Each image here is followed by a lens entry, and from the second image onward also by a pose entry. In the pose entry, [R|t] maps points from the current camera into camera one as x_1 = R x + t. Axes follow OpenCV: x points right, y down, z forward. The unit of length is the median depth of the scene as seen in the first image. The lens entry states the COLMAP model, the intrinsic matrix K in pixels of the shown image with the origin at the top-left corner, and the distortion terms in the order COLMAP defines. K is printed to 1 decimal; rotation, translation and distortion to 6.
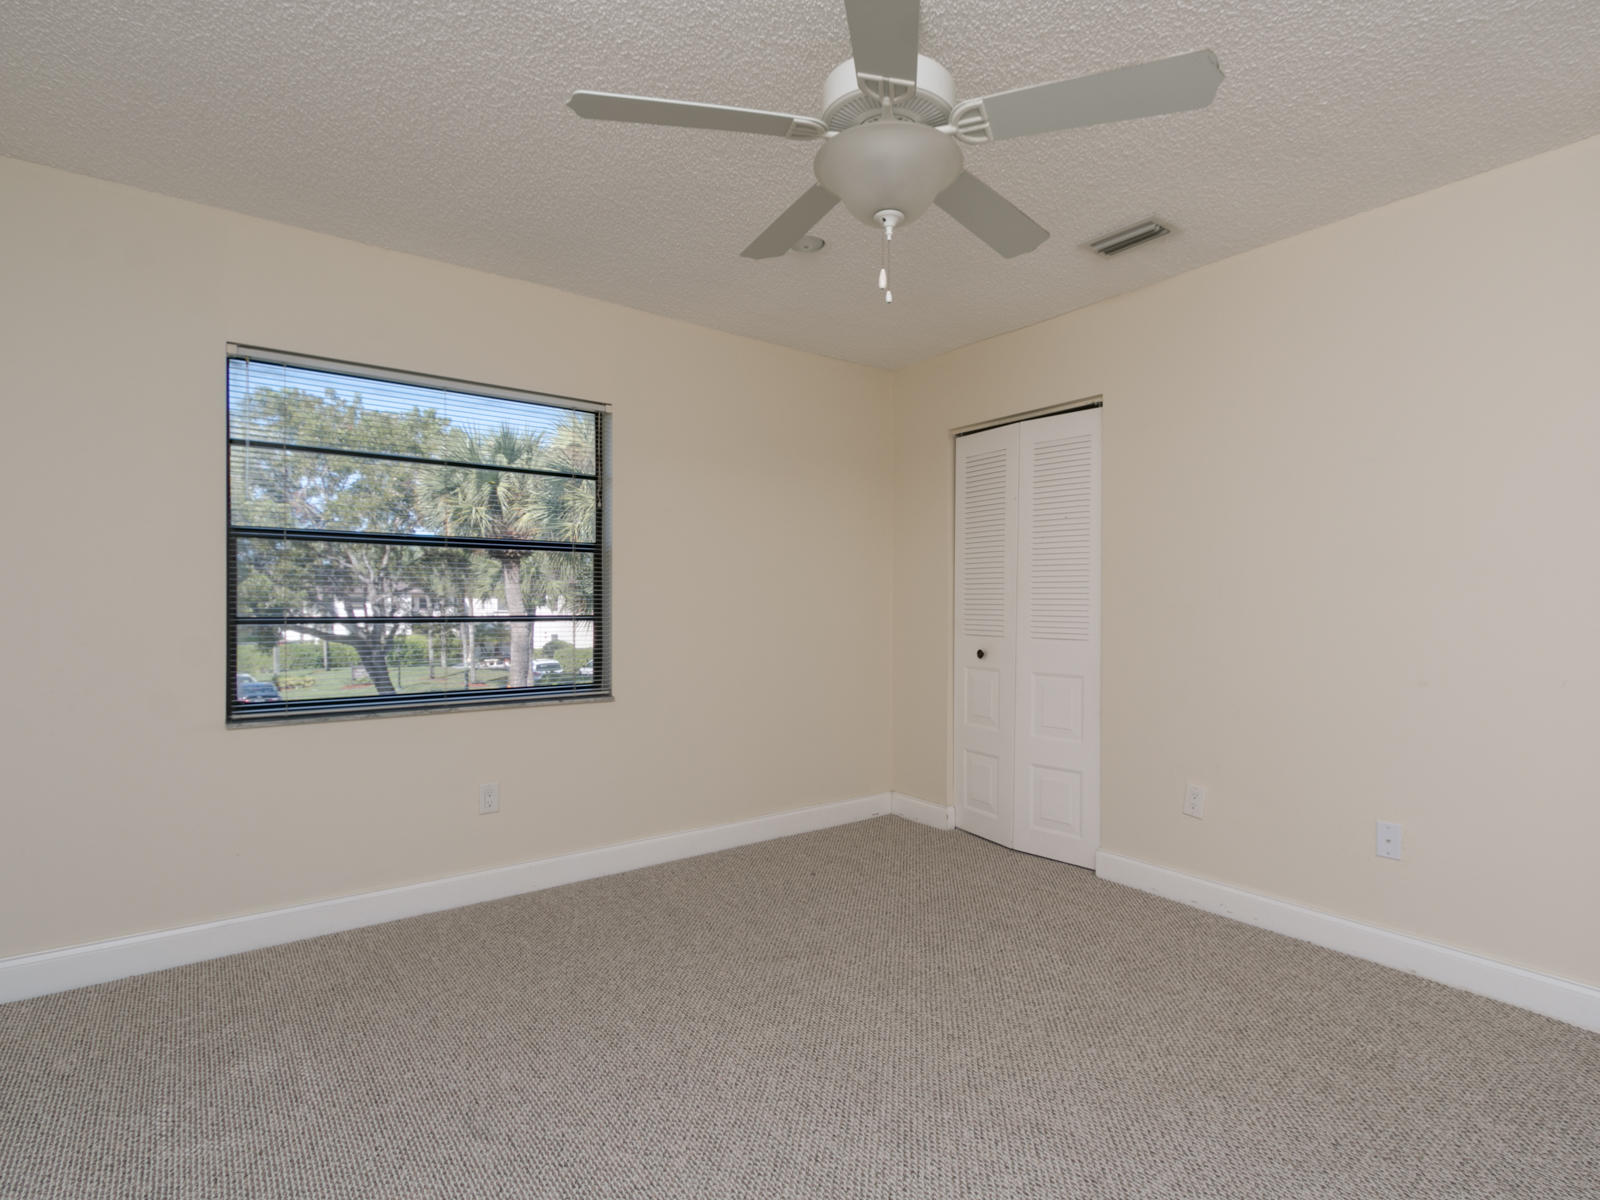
lens RADIAL K [[823.6, 0, 808.9], [0, 823.6, 604.0], [0, 0, 1]] dist [0.000792, 0.000611]
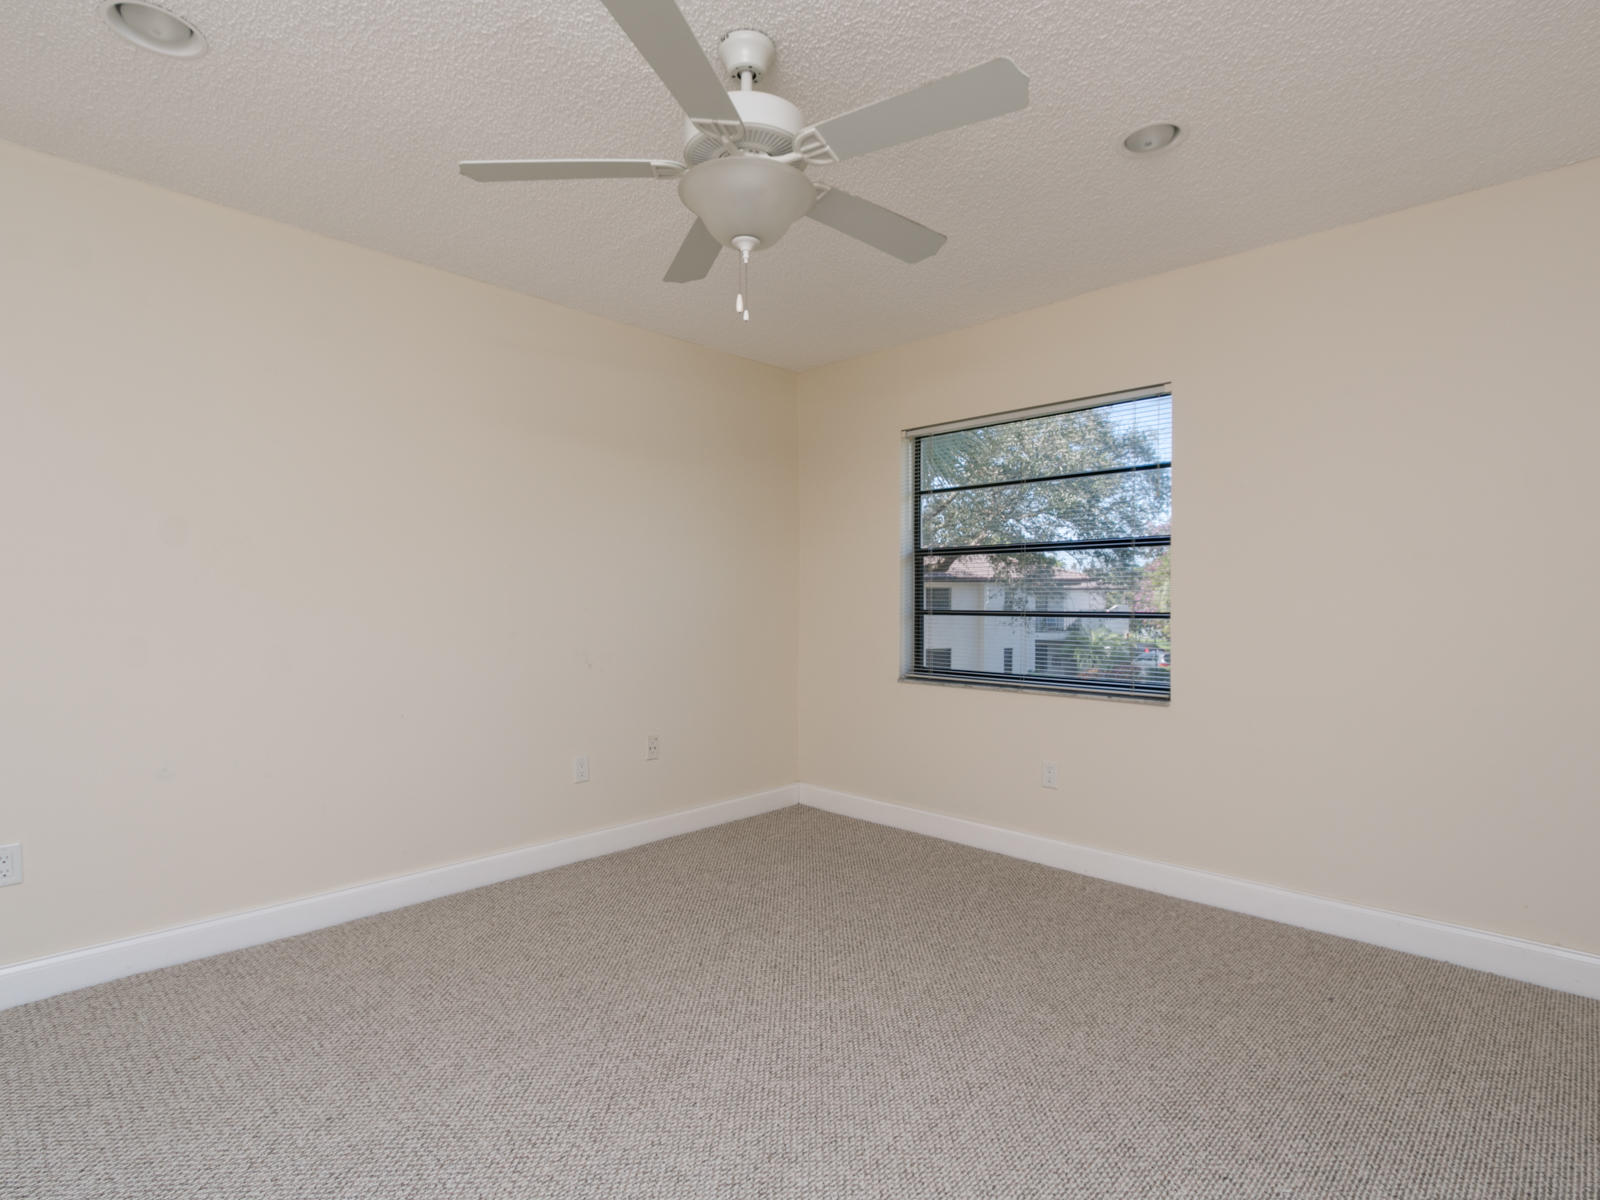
lens RADIAL K [[823.6, 0, 808.9], [0, 823.6, 604.0], [0, 0, 1]] dist [0.000792, 0.000611]
pose [[0.166113, 0.015905, -0.985978, 0.756192], [-0.005344, 0.999870, 0.015229, -0.012546], [0.986092, 0.002739, 0.166176, 0.567597]]
